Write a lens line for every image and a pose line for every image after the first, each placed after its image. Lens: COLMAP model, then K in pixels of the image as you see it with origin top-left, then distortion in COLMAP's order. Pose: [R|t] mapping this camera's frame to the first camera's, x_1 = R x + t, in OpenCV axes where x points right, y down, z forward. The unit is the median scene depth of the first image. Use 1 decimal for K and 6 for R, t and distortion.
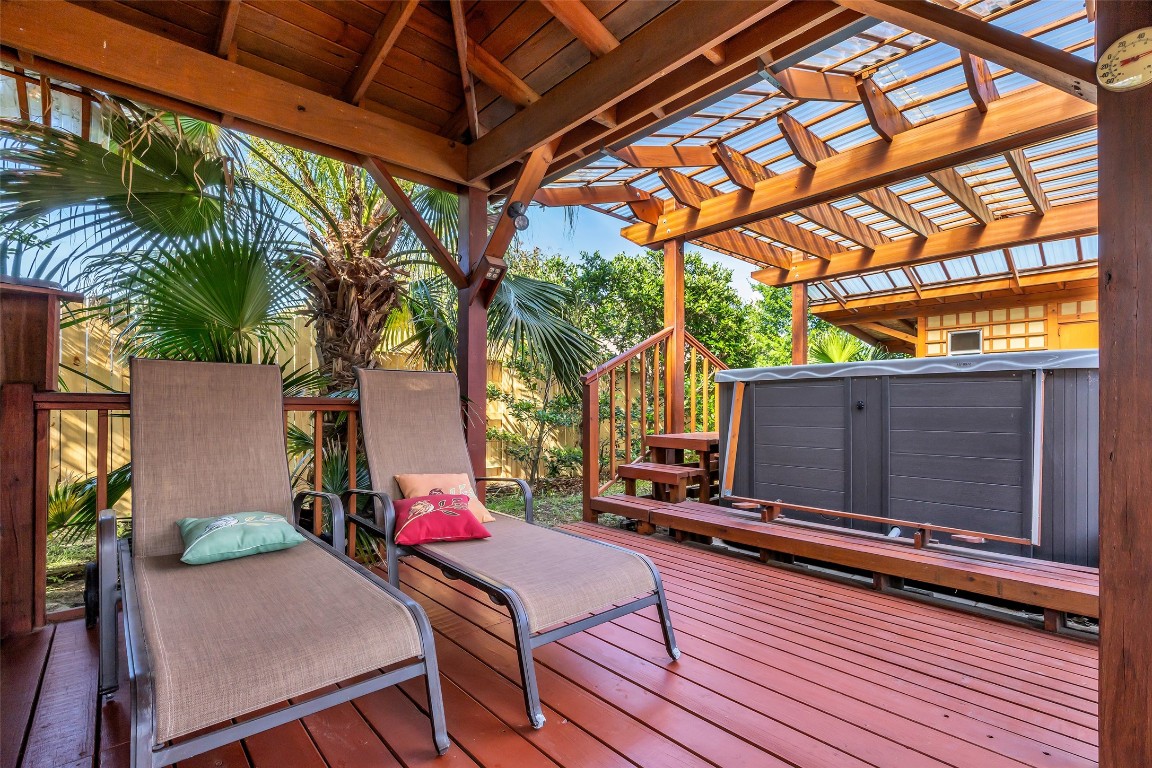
lens RADIAL K [[531.4, 0, 573.0], [0, 531.4, 402.0], [0, 0, 1]] dist [-0.002391, -0.000195]
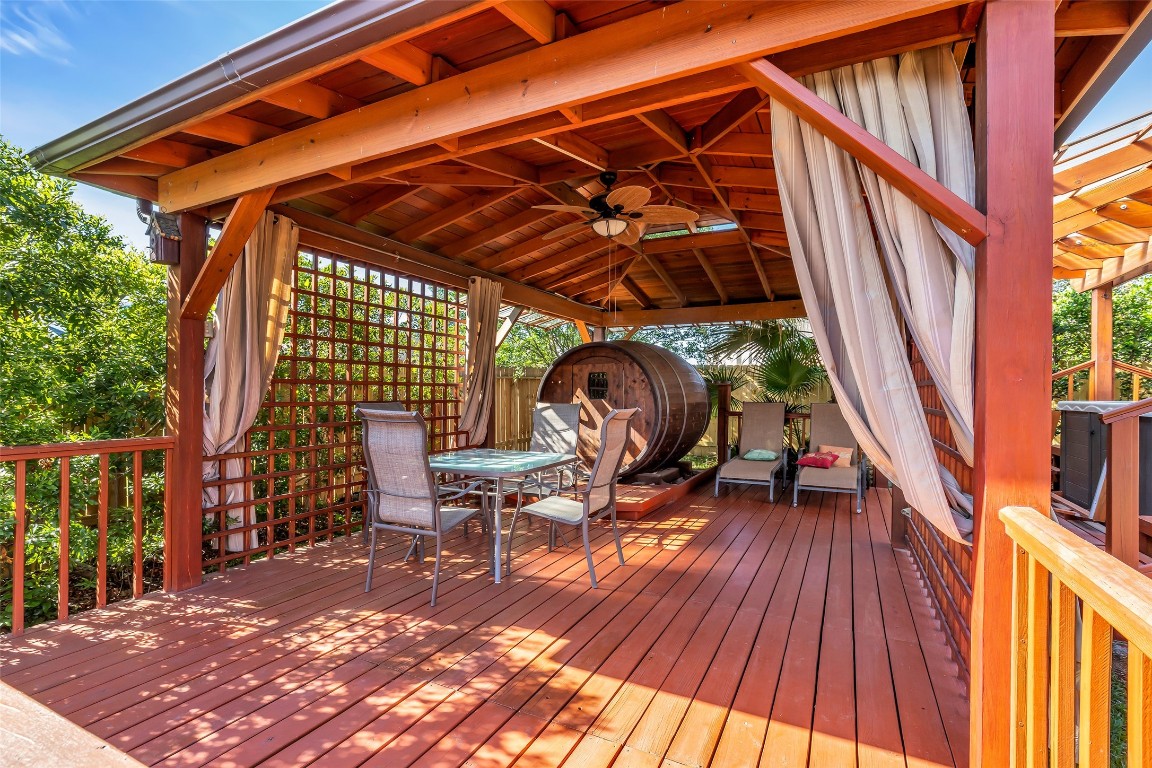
lens RADIAL K [[526.8, 0, 575.5], [0, 526.8, 392.0], [0, 0, 1]] dist [-0.012136, 0.000106]
pose [[0.364154, 0.000722, -0.931338, 1.284253], [-0.001132, 0.999999, 0.000332, -0.096631], [0.931338, 0.000933, 0.364155, -0.830406]]
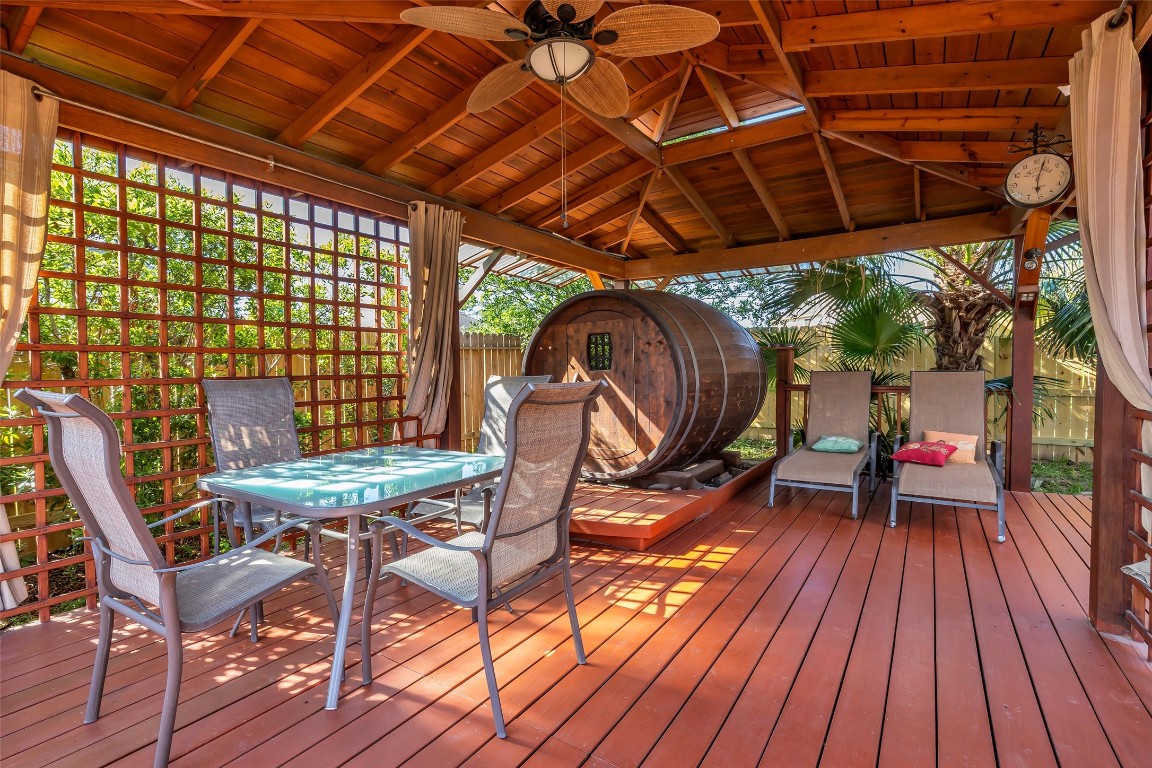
lens RADIAL K [[523.1, 0, 572.8], [0, 523.1, 384.2], [0, 0, 1]] dist [-0.018346, 0.005924]
pose [[0.247591, 0.025796, -0.968521, 0.856601], [0.017661, 0.999359, 0.031132, -0.077703], [0.968704, -0.024813, 0.246977, -0.477844]]
